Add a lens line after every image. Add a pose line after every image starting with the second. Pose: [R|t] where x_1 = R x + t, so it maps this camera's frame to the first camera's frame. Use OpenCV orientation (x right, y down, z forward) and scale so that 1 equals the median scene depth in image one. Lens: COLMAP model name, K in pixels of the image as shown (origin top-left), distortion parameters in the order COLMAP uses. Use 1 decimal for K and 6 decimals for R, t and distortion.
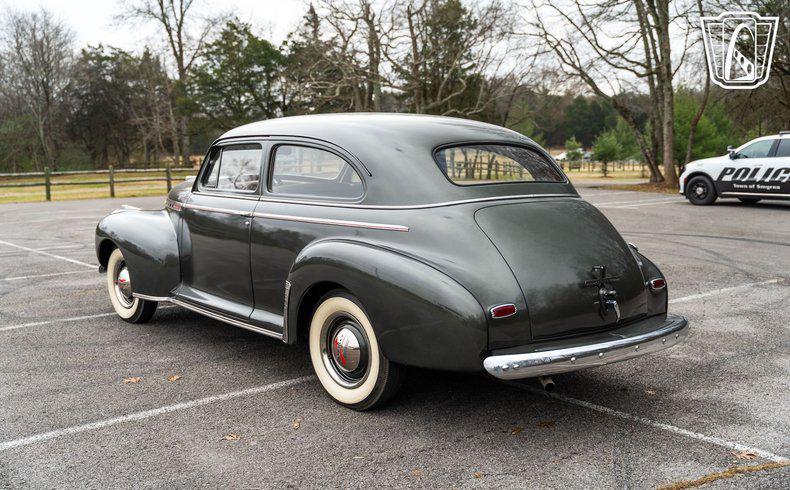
lens RADIAL K [[781.9, 0, 382.6], [0, 781.9, 244.2], [0, 0, 1]] dist [0.009662, 0.000000]
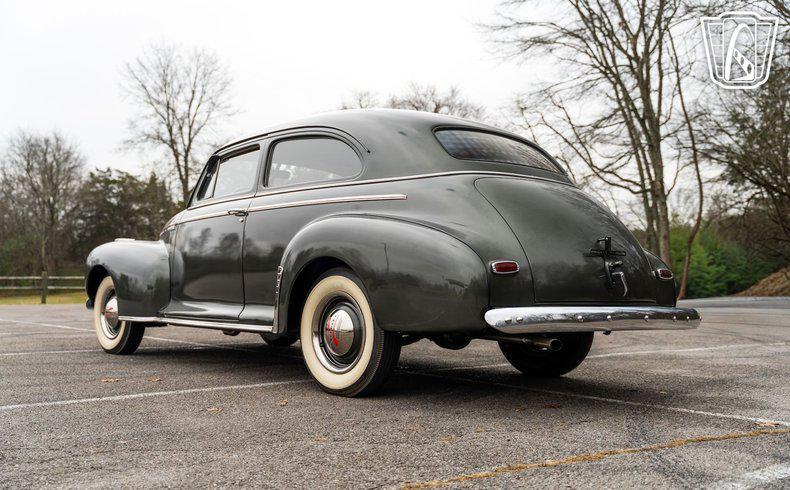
lens RADIAL K [[781.9, 0, 384.1], [0, 781.9, 234.3], [0, 0, 1]] dist [0.009662, 0.000000]
pose [[0.999813, 0.019137, 0.002692, 0.000447], [-0.018369, 0.984340, -0.175321, 0.026955], [-0.006005, 0.175239, 0.984508, 0.006981]]
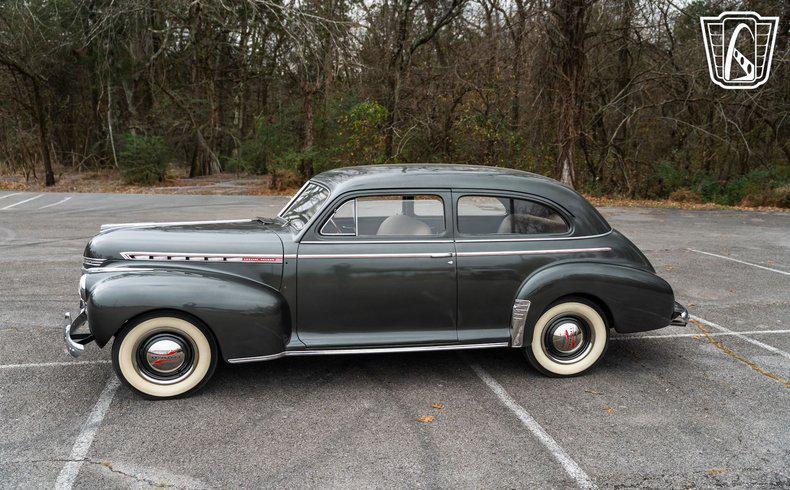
lens RADIAL K [[781.9, 0, 354.8], [0, 781.9, 255.7], [0, 0, 1]] dist [0.009662, 0.000000]
pose [[0.503162, -0.132111, 0.854034, -0.215026], [0.087828, 0.990946, 0.101545, -0.028991], [-0.859717, 0.023915, 0.510210, 0.088444]]
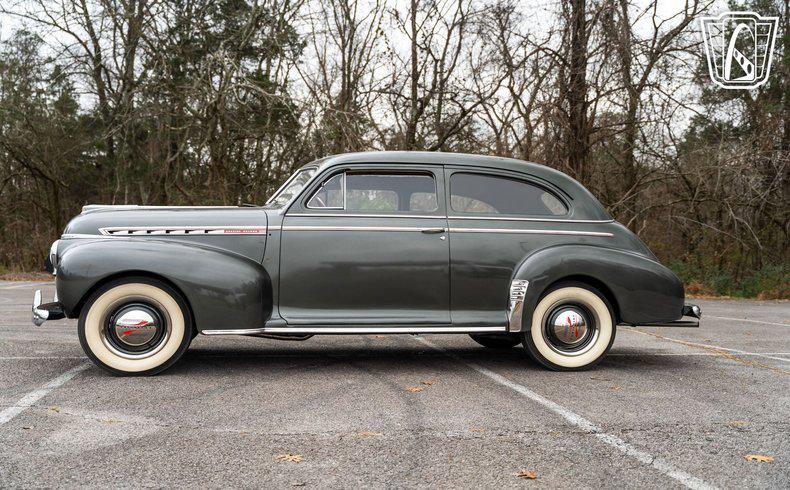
lens RADIAL K [[781.9, 0, 357.0], [0, 781.9, 233.7], [0, 0, 1]] dist [0.009662, 0.000000]
pose [[0.517062, 0.042414, 0.854897, -0.204995], [0.071529, 0.993137, -0.092535, 0.010815], [-0.852954, 0.108996, 0.510479, 0.090290]]
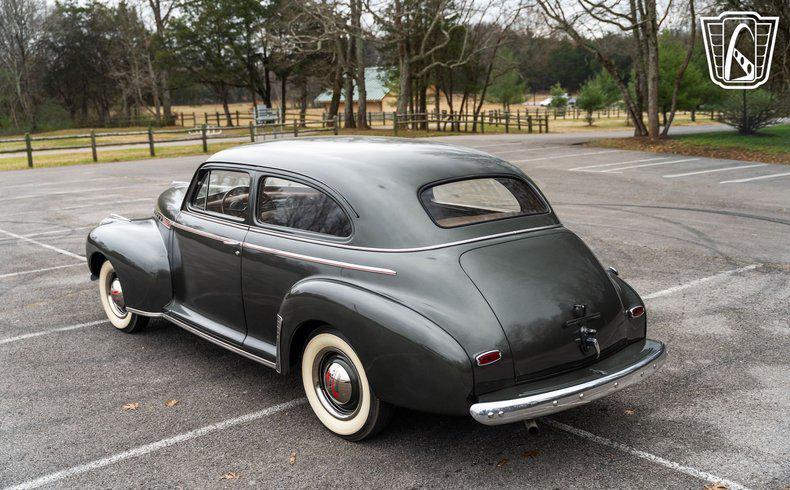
lens RADIAL K [[781.9, 0, 378.6], [0, 781.9, 250.5], [0, 0, 1]] dist [0.009662, 0.000000]
pose [[0.999719, -0.020459, 0.011999, -0.000203], [0.019531, 0.997147, 0.072915, -0.017030], [-0.013457, -0.072660, 0.997266, -0.003614]]
